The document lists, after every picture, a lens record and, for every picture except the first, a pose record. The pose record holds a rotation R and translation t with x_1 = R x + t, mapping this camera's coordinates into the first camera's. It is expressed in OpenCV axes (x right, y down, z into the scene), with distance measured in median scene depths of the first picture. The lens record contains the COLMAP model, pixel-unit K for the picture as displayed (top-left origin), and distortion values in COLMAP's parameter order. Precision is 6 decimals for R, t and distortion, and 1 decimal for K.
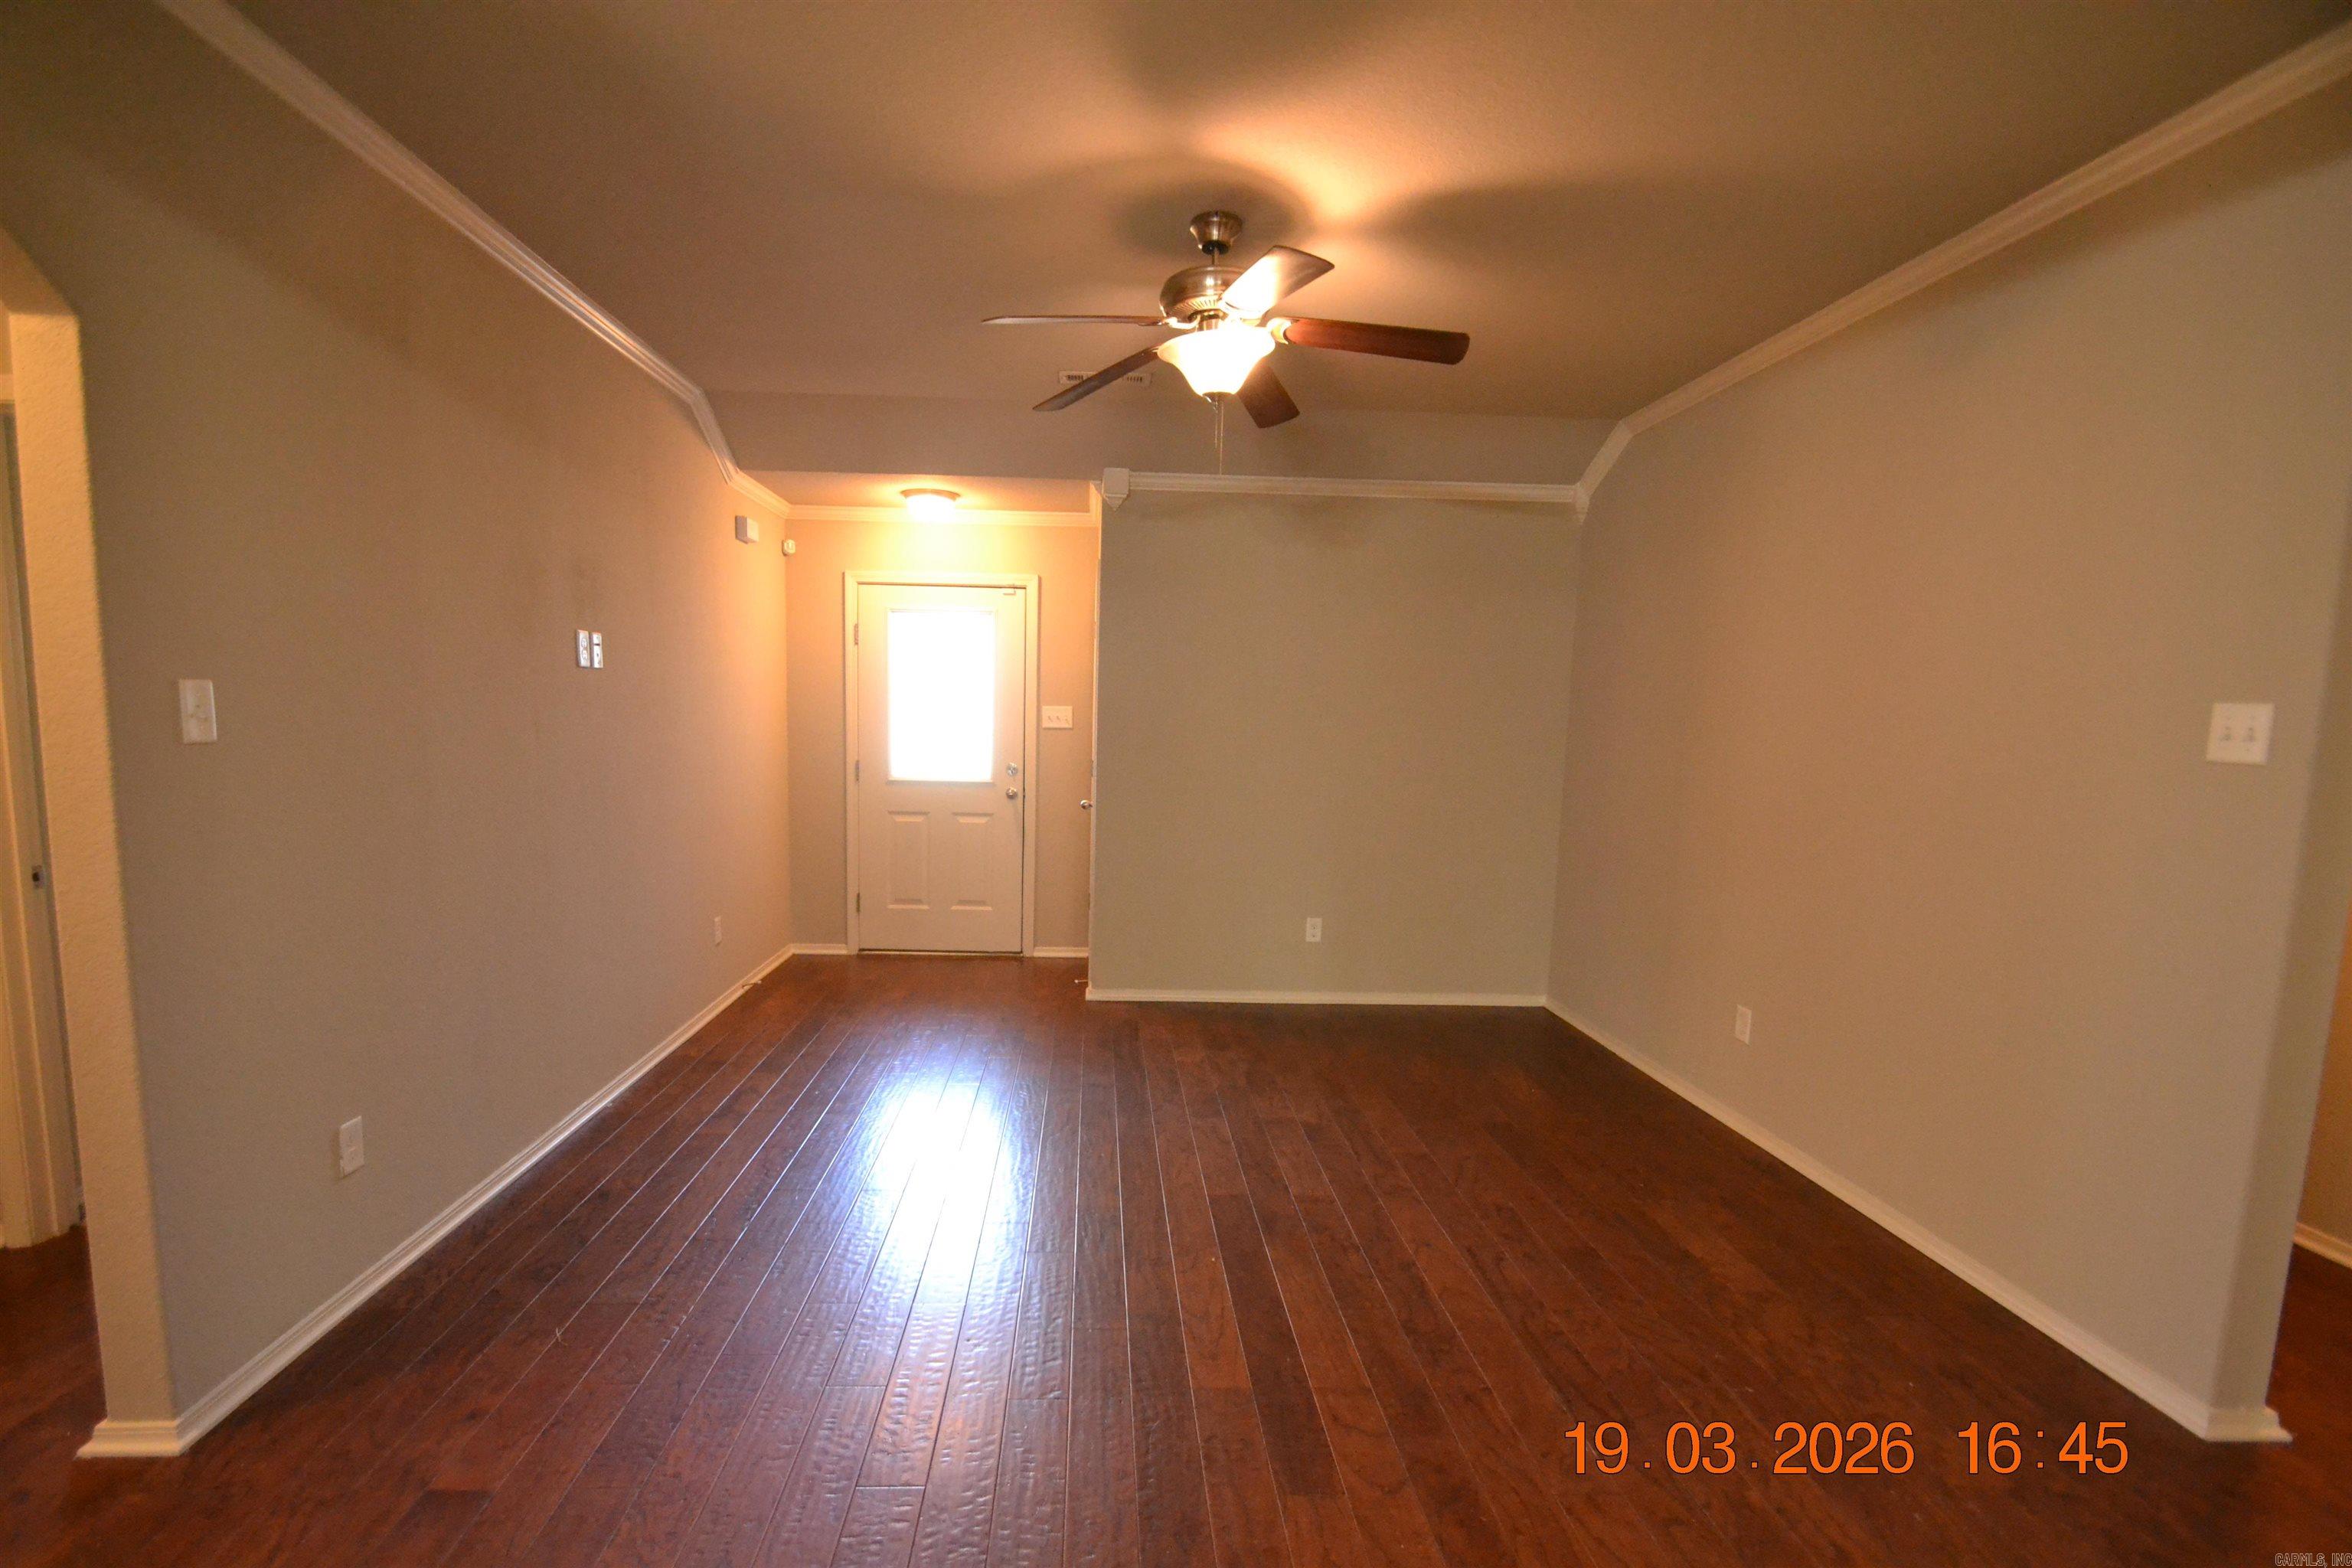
lens RADIAL K [[1077.1, 0, 1160.6], [0, 1077.1, 849.6], [0, 0, 1]] dist [0.011049, -0.007606]
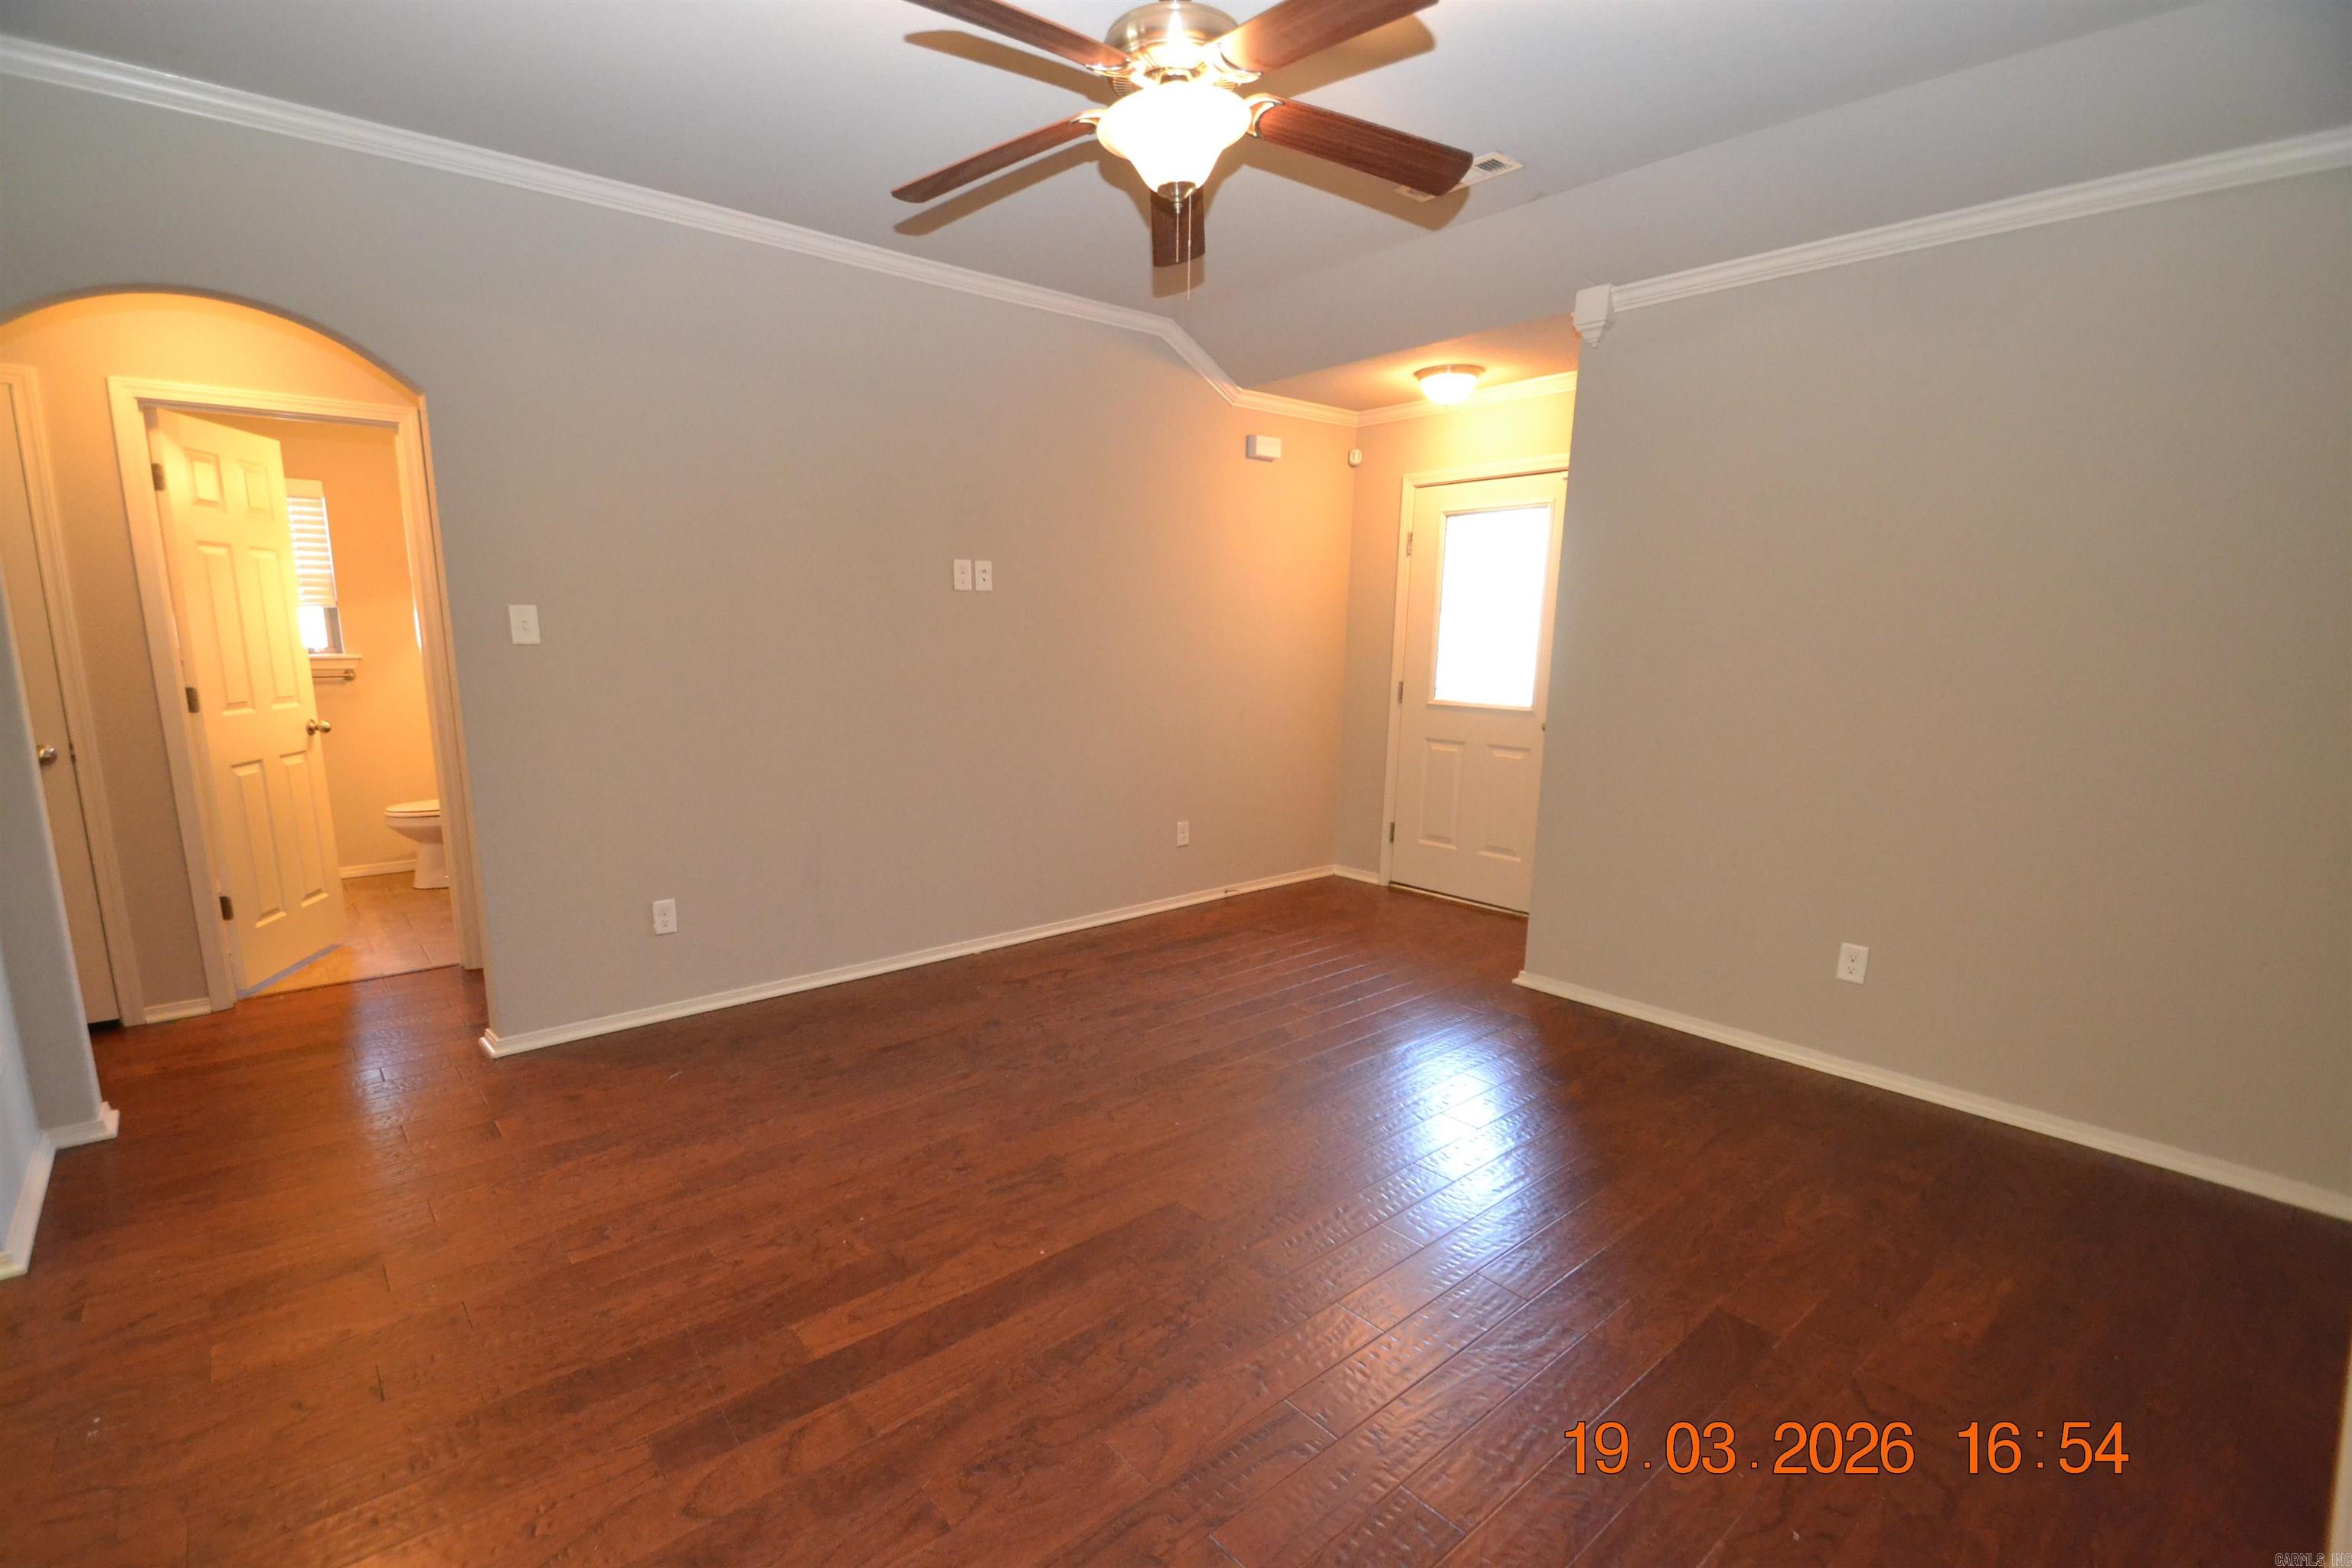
lens RADIAL K [[1077.1, 0, 1144.0], [0, 1077.1, 860.3], [0, 0, 1]] dist [0.011049, -0.007606]
pose [[0.605539, 0.152571, -0.781054, 0.378044], [-0.094692, 0.988291, 0.119639, -0.022320], [0.790162, 0.001514, 0.612896, 0.276637]]
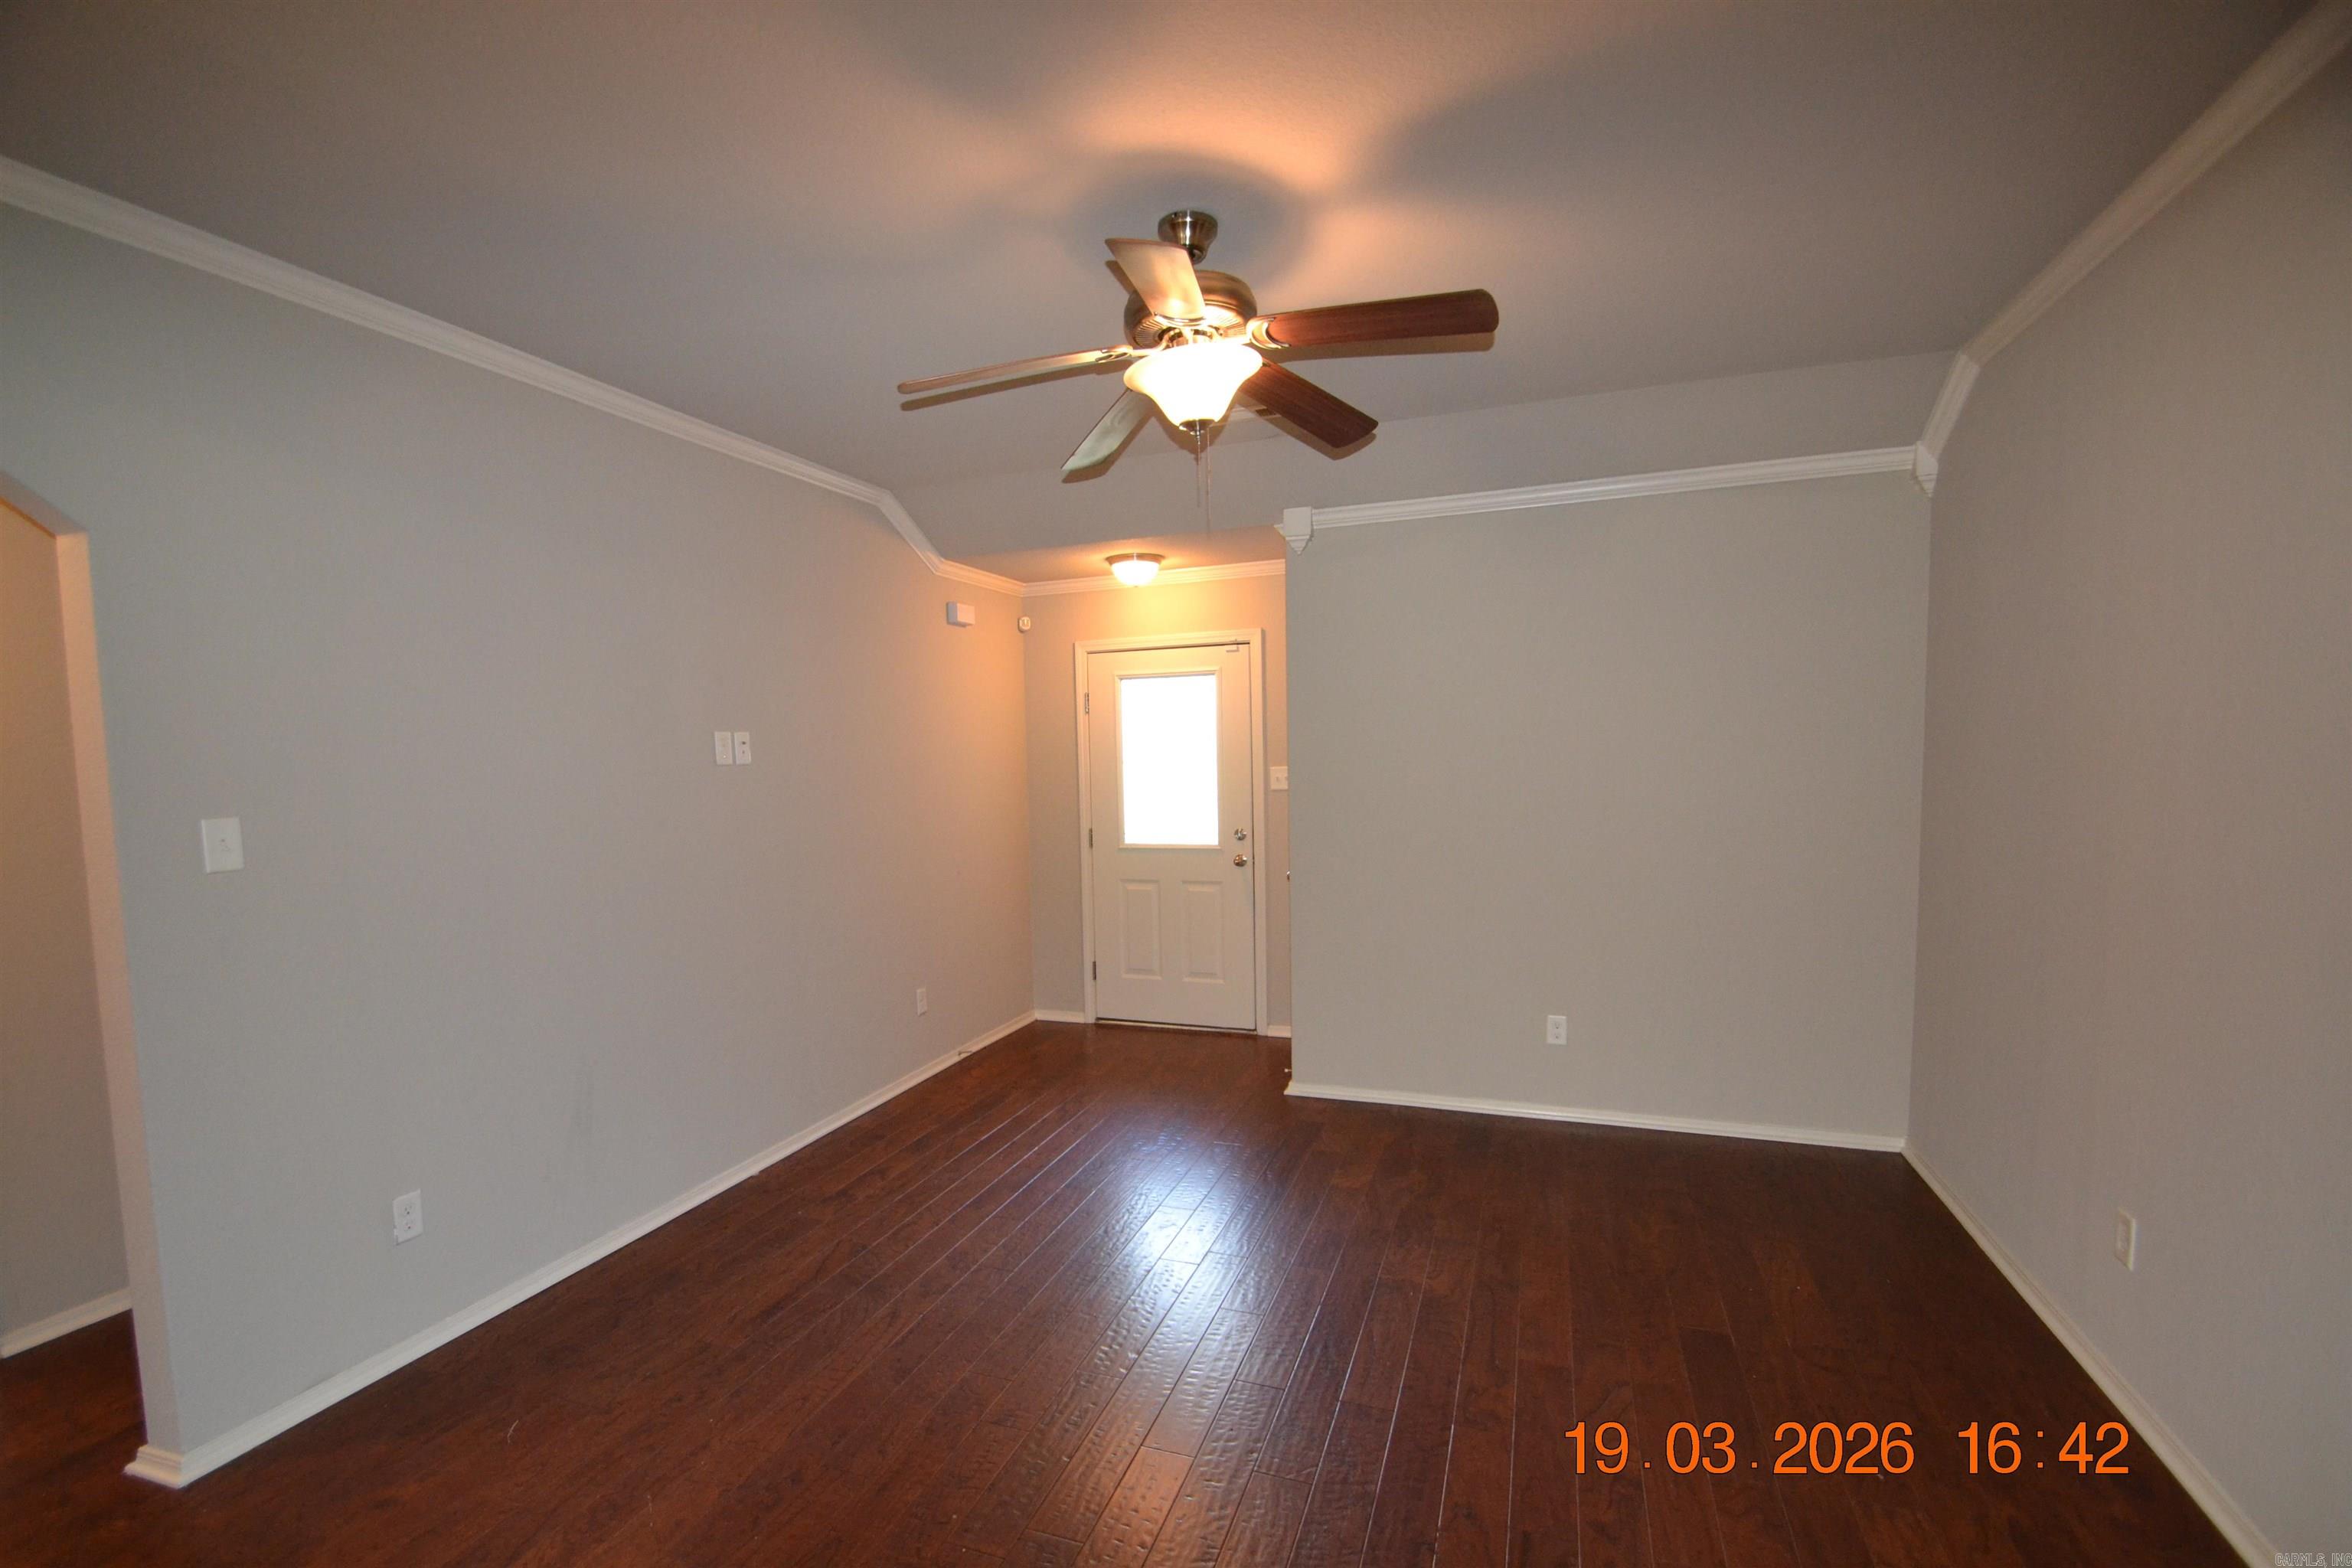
lens RADIAL K [[1077.1, 0, 1154.3], [0, 1077.1, 848.0], [0, 0, 1]] dist [0.011049, -0.007606]
pose [[0.917716, -0.009393, -0.397127, 0.188326], [-0.005225, 0.999348, -0.035712, -0.032719], [0.397203, 0.034849, 0.917069, 0.122002]]
